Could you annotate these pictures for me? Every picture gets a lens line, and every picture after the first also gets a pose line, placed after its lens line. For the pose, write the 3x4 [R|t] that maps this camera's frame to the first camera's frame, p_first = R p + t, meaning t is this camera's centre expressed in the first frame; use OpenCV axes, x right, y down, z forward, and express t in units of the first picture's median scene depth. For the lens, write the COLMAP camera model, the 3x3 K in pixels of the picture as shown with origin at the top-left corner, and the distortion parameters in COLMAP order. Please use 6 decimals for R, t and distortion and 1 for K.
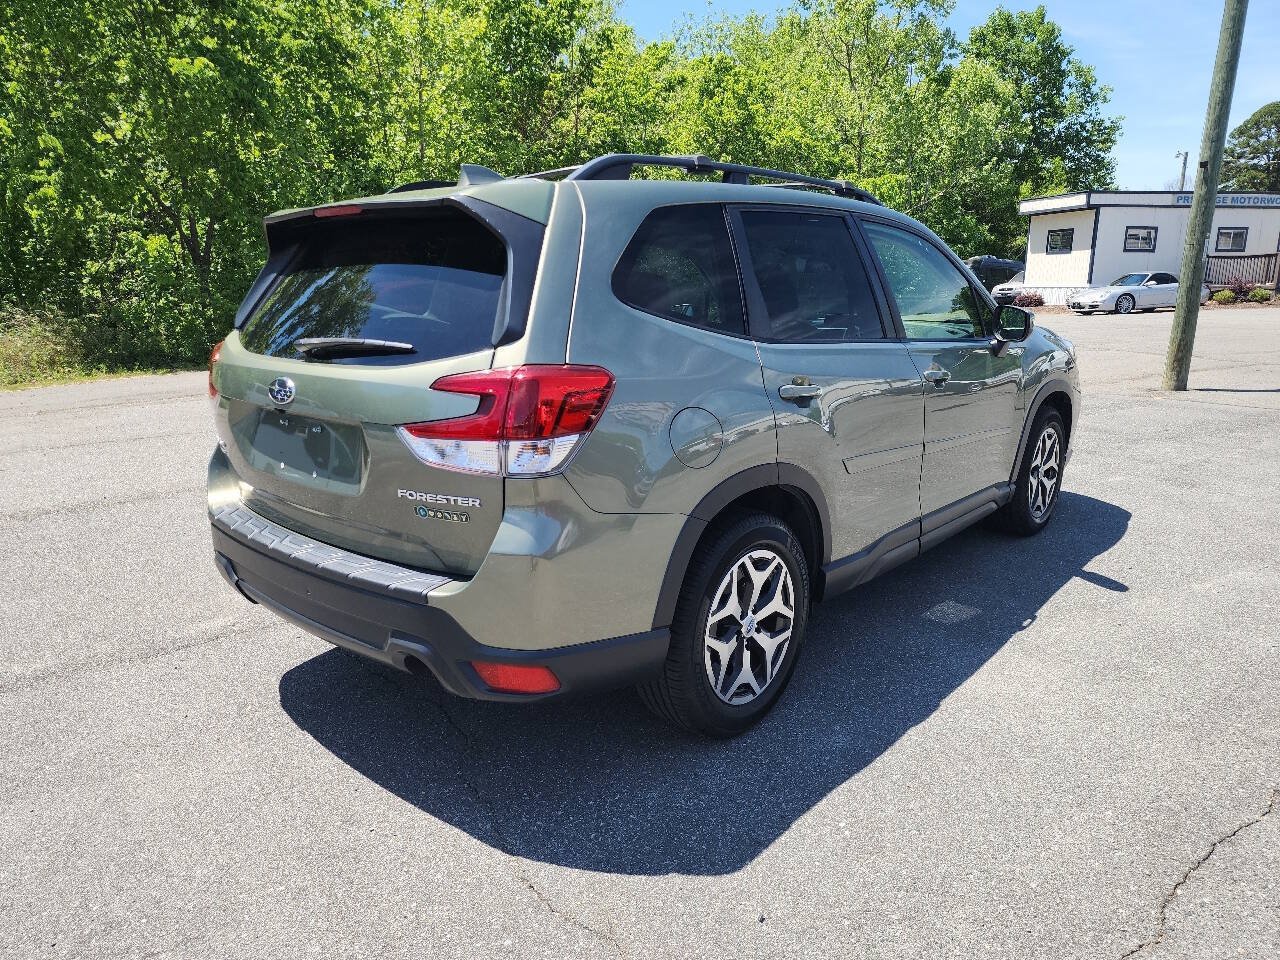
lens RADIAL K [[853.1, 0, 641.9], [0, 853.1, 454.8], [0, 0, 1]] dist [0.059181, -0.048439]
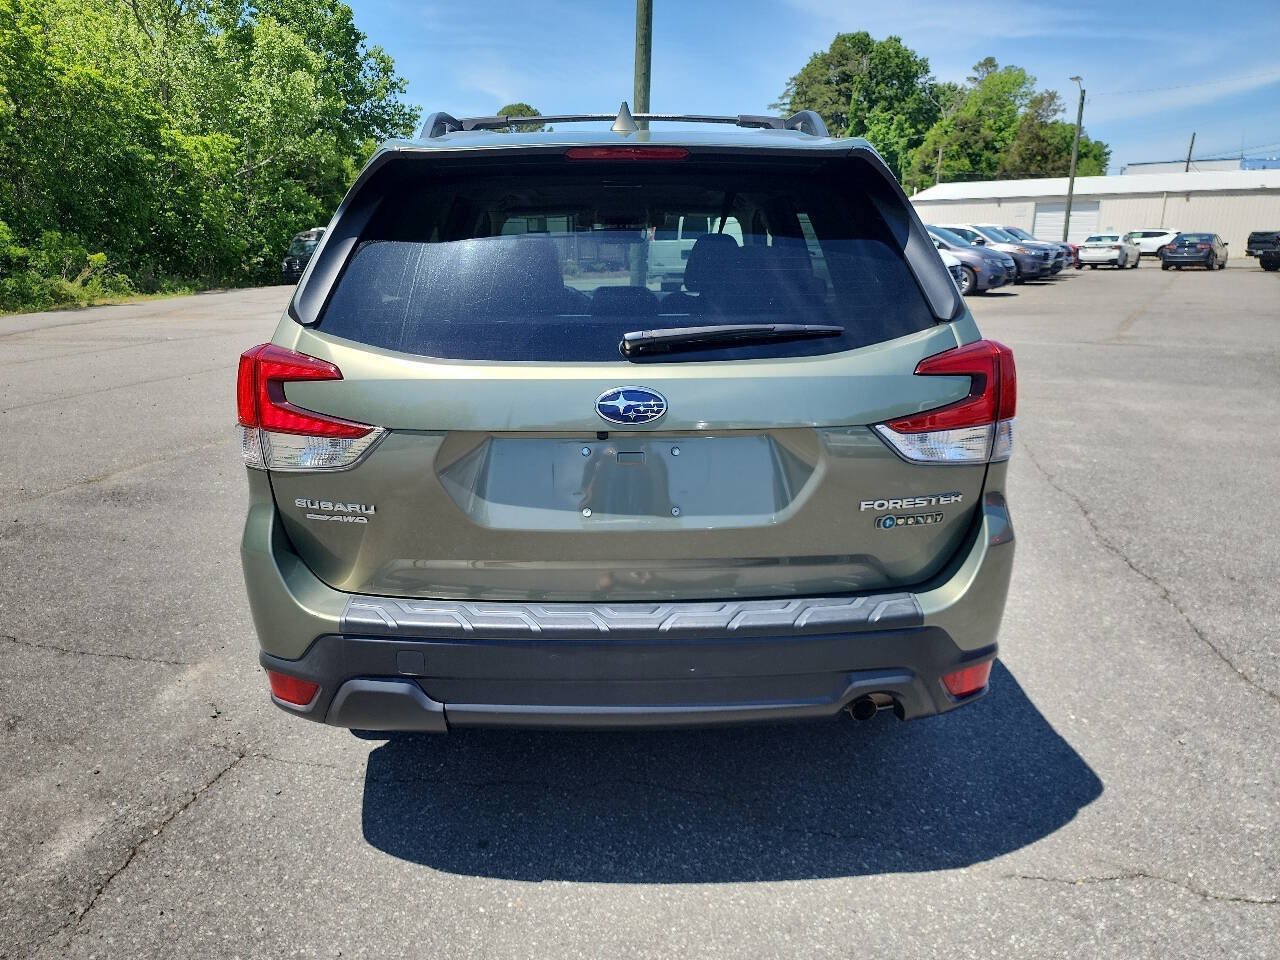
lens RADIAL K [[817.8, 0, 617.7], [0, 817.8, 461.1], [0, 0, 1]] dist [0.150403, -0.110657]
pose [[0.748084, -0.160131, 0.643994, -0.674744], [0.131138, 0.986985, 0.093081, -0.072465], [-0.650518, 0.014820, 0.759347, 0.379124]]
